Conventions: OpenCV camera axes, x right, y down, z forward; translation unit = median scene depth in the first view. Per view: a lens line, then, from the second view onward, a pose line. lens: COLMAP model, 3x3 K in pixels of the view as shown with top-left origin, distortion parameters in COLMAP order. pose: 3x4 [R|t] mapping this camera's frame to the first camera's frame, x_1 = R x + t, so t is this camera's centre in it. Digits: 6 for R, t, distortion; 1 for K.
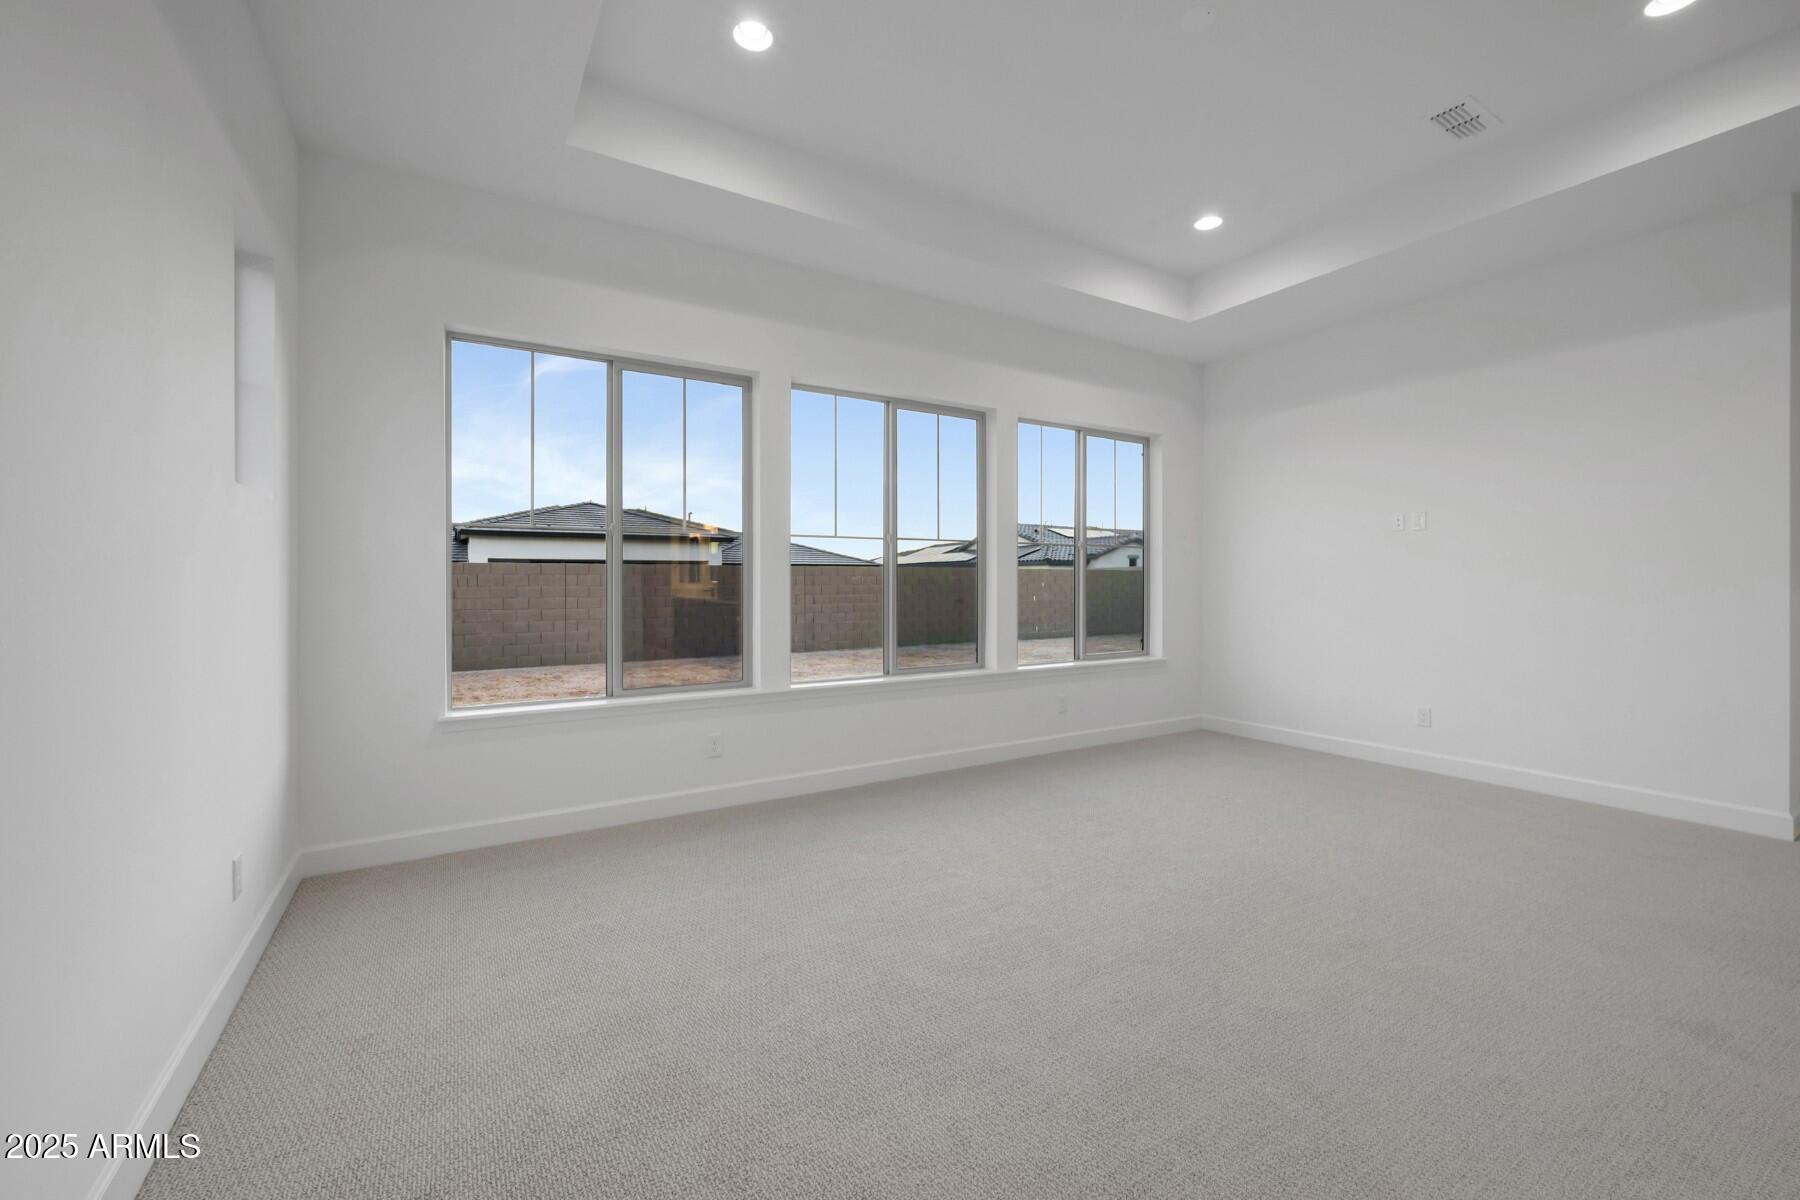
lens RADIAL K [[721.6, 0, 909.8], [0, 721.6, 593.5], [0, 0, 1]] dist [-0.000975, -0.001369]
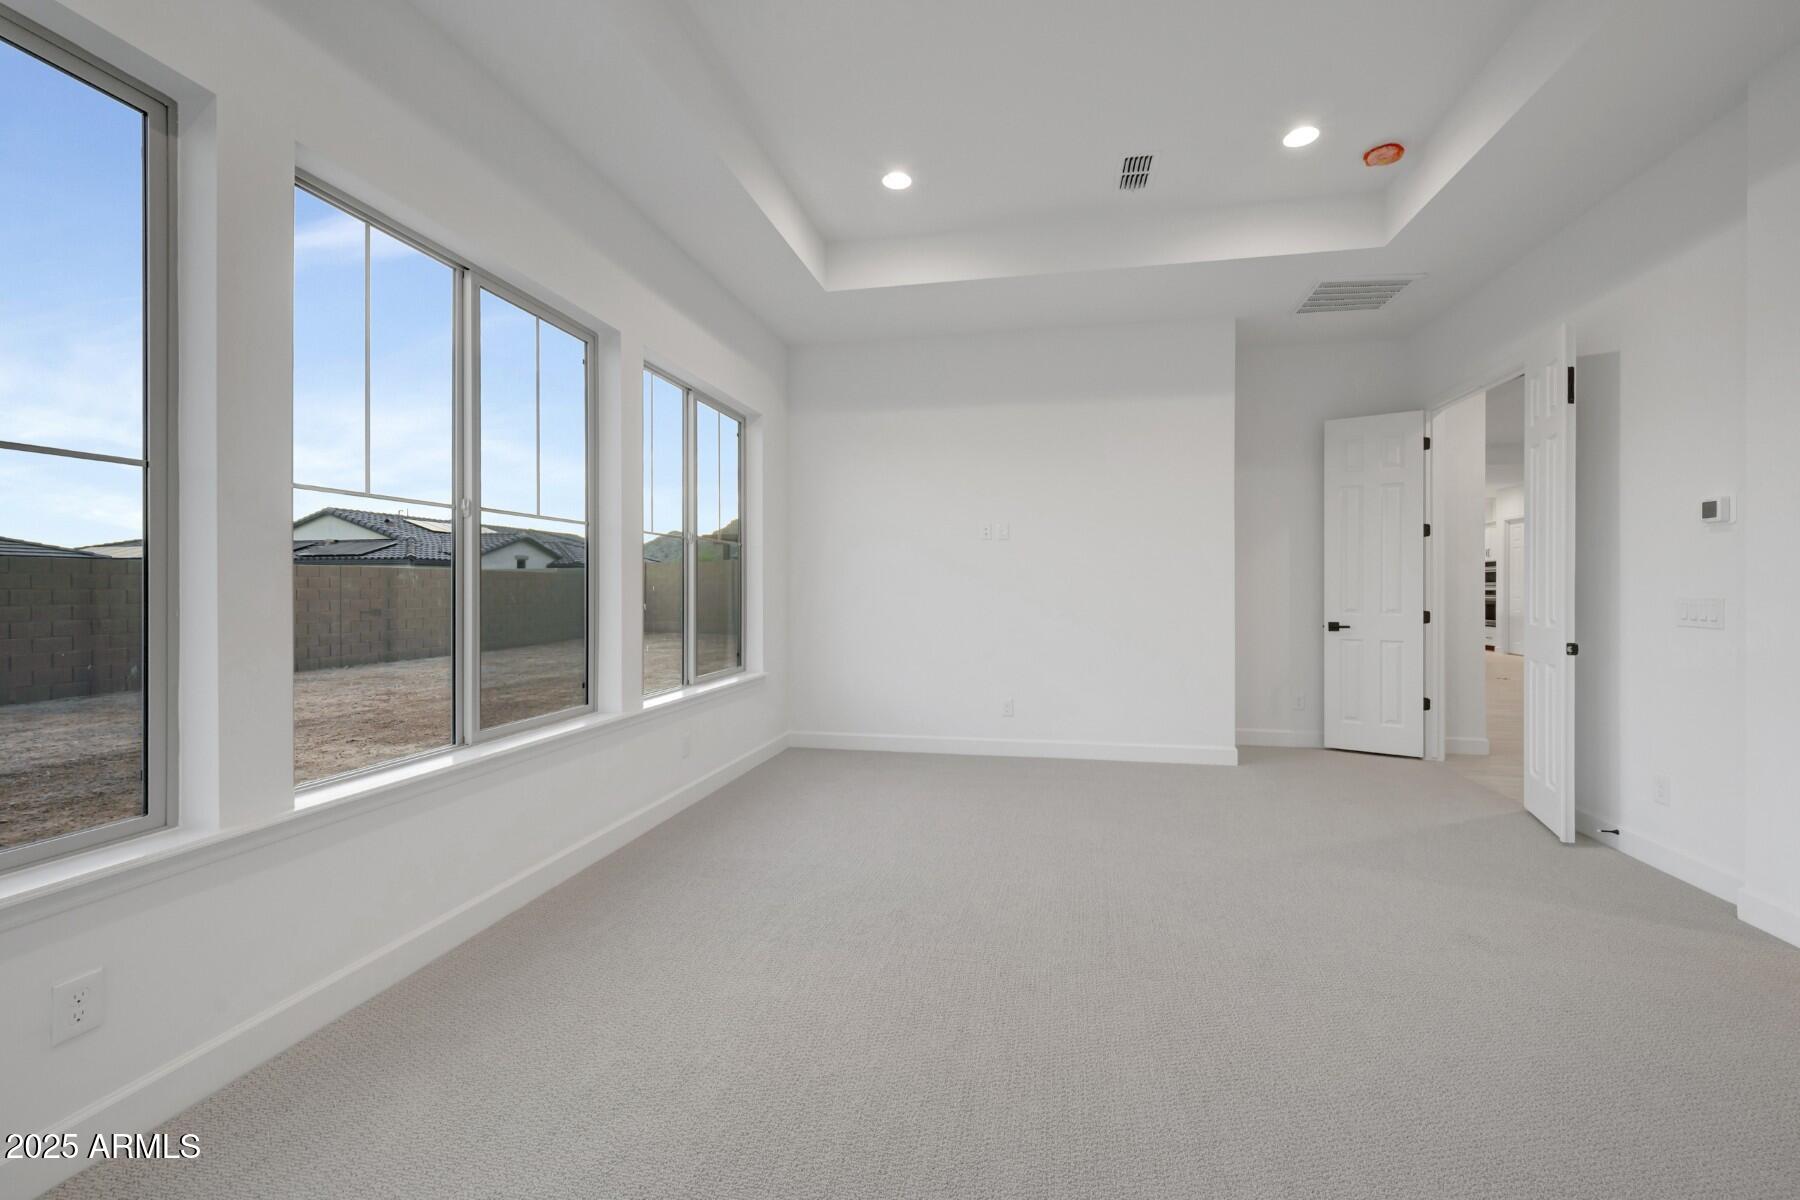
lens RADIAL K [[721.6, 0, 898.7], [0, 721.6, 590.1], [0, 0, 1]] dist [-0.000975, -0.001369]
pose [[0.683311, -0.001329, 0.730126, -0.176748], [0.008751, 0.999941, -0.006370, -0.003475], [-0.730075, 0.010742, 0.683283, 0.301706]]
